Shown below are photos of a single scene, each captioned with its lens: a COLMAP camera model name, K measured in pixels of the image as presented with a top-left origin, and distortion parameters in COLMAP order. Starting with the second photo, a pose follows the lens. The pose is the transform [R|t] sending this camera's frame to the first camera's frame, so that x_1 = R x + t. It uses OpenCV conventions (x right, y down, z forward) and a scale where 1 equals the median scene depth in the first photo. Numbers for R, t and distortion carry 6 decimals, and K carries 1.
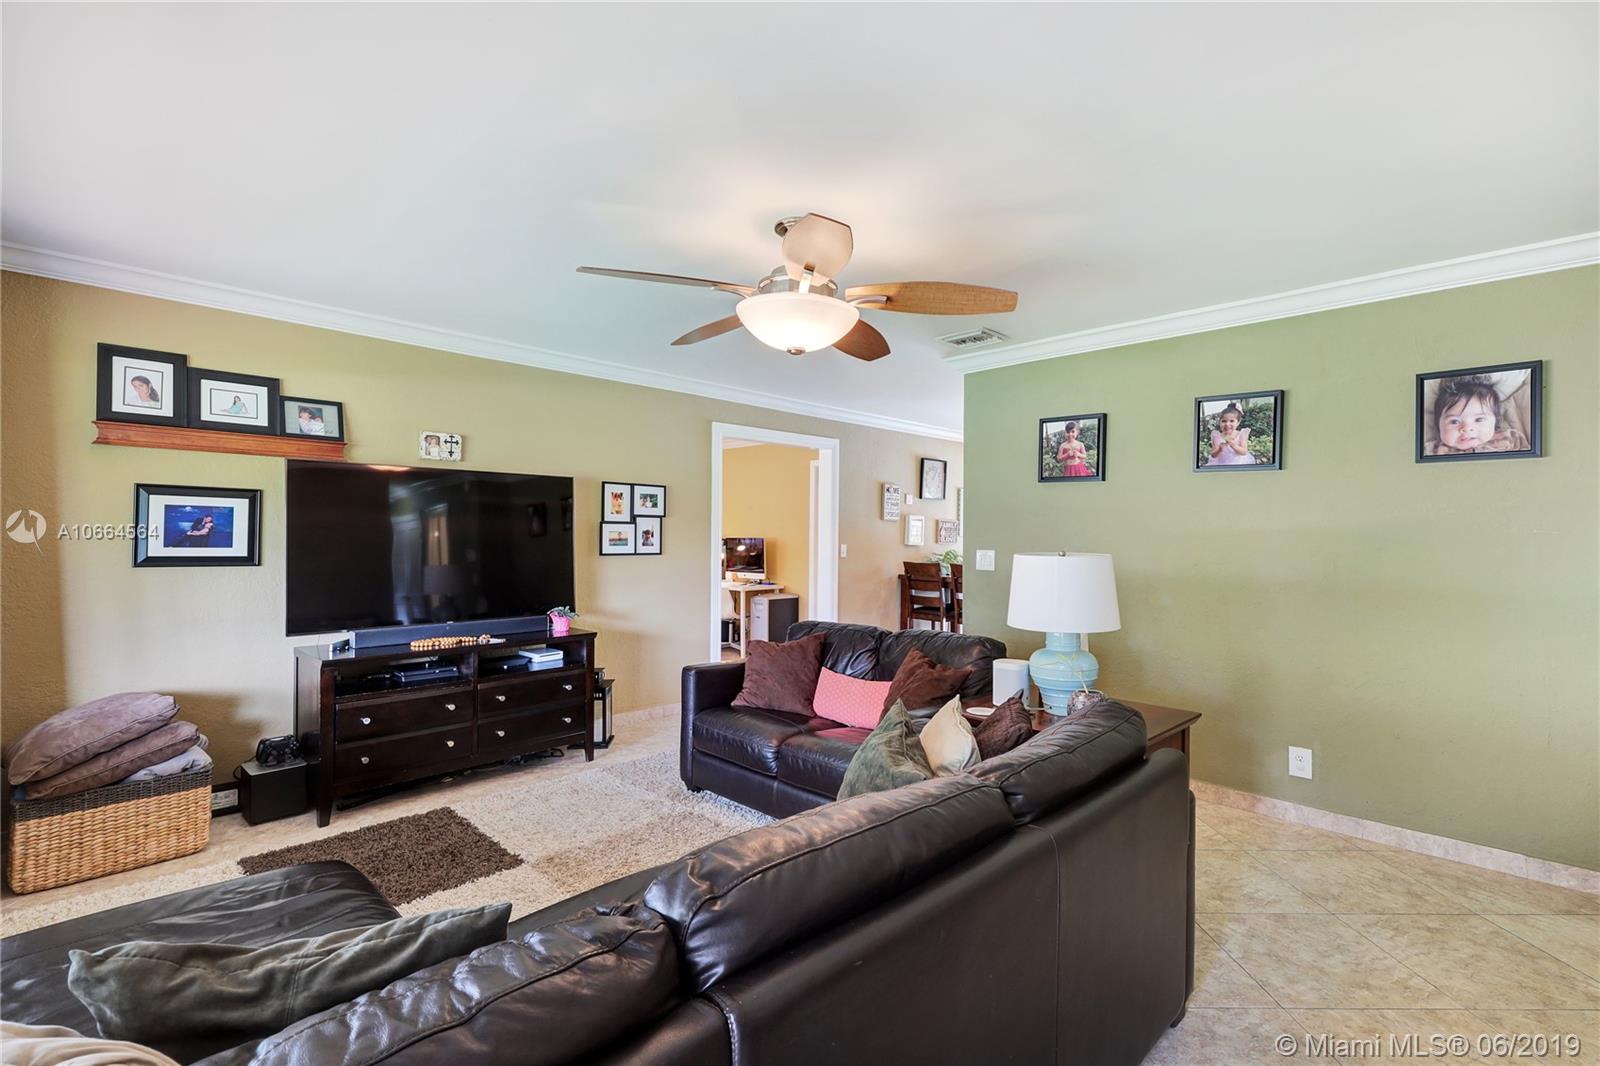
lens RADIAL K [[721.0, 0, 801.9], [0, 721.0, 535.4], [0, 0, 1]] dist [-0.000912, 0.000257]
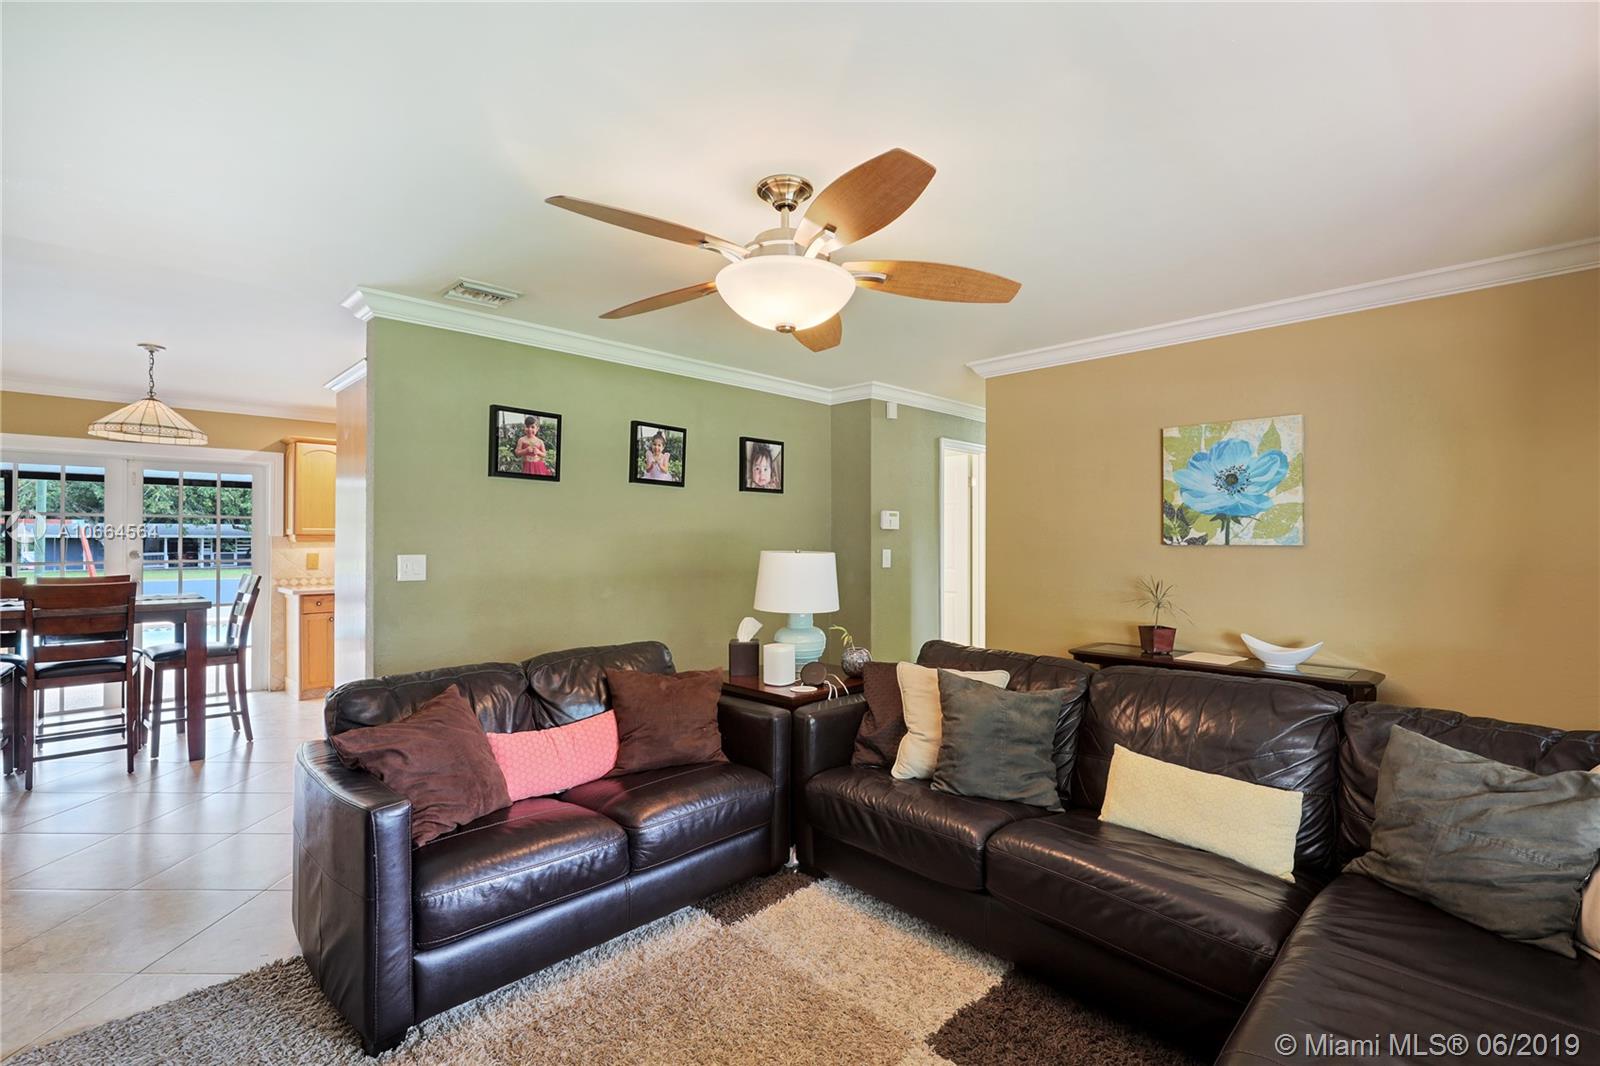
lens RADIAL K [[721.0, 0, 794.6], [0, 721.0, 534.9], [0, 0, 1]] dist [-0.000912, 0.000257]
pose [[0.034412, -0.001285, 0.999407, -0.643223], [-0.005519, 0.999984, 0.001476, -0.005539], [-0.999392, -0.005567, 0.034404, 0.709189]]
